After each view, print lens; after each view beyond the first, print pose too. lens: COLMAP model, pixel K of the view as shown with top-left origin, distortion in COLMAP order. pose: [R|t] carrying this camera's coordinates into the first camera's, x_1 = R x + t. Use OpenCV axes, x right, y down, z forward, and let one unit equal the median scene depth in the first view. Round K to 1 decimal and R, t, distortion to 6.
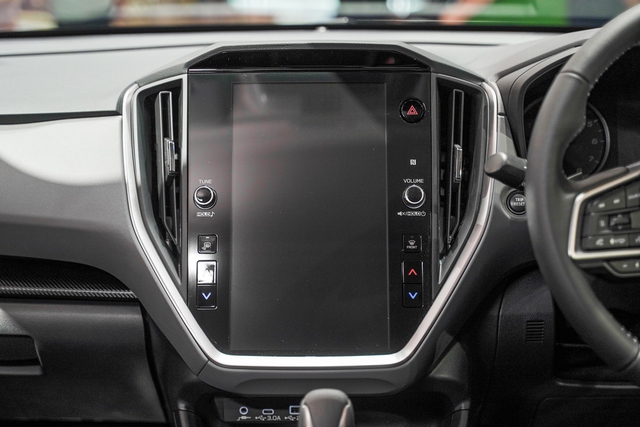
lens RADIAL K [[1154.9, 0, 320.0], [0, 1154.9, 213.5], [0, 0, 1]] dist [0.024068, -0.040232]
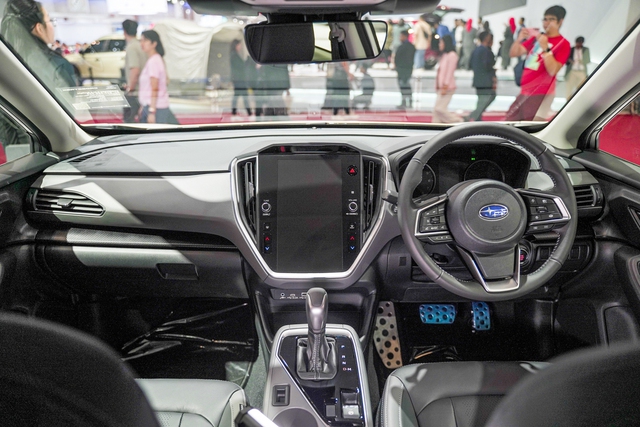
lens RADIAL K [[593.8, 0, 320.0], [0, 593.8, 213.5], [0, 0, 1]] dist [0.003550, 0.012250]
pose [[0.999910, -0.003155, 0.013060, -0.003722], [0.002386, 0.998287, 0.058466, -0.073073], [-0.013222, -0.058430, 0.998204, -0.236497]]
